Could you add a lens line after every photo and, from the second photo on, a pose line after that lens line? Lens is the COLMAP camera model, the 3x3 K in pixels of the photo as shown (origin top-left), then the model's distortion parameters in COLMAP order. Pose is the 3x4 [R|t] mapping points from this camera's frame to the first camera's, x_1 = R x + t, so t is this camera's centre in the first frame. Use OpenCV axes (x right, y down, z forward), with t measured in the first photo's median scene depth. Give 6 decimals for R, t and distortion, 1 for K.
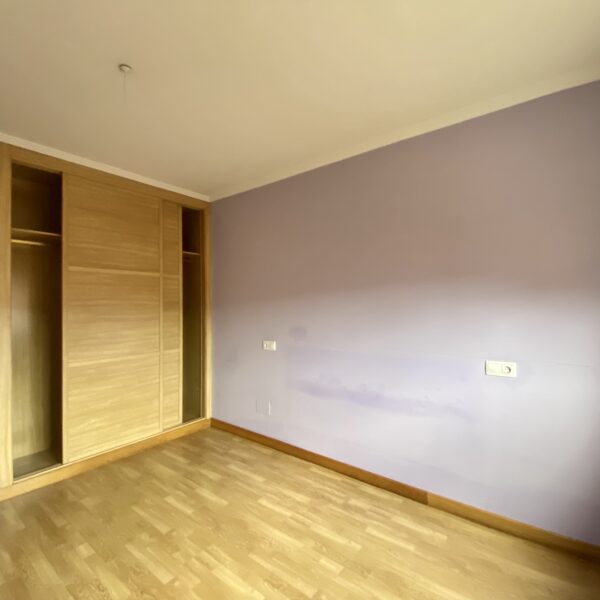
lens RADIAL K [[323.2, 0, 298.7], [0, 323.2, 295.5], [0, 0, 1]] dist [0.034998, -0.027785]
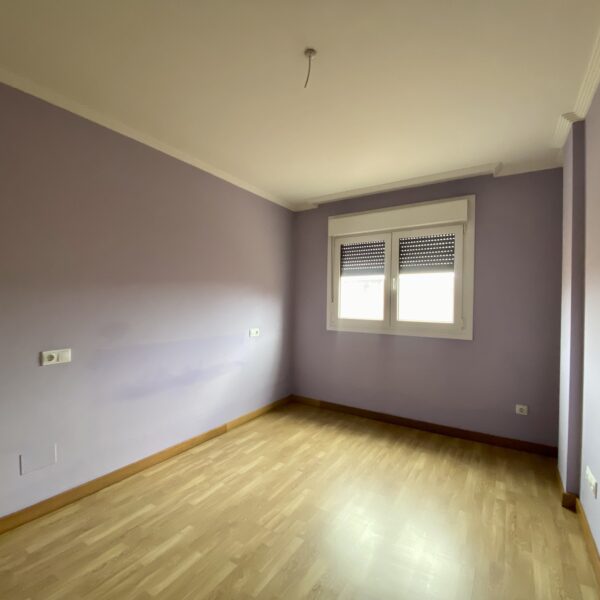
lens RADIAL K [[323.2, 0, 294.6], [0, 323.2, 299.8], [0, 0, 1]] dist [0.034998, -0.027785]
pose [[-0.076905, 0.006355, 0.997018, -1.091651], [-0.035198, 0.999339, -0.009084, 0.042111], [-0.996417, -0.035792, -0.076631, 0.811757]]
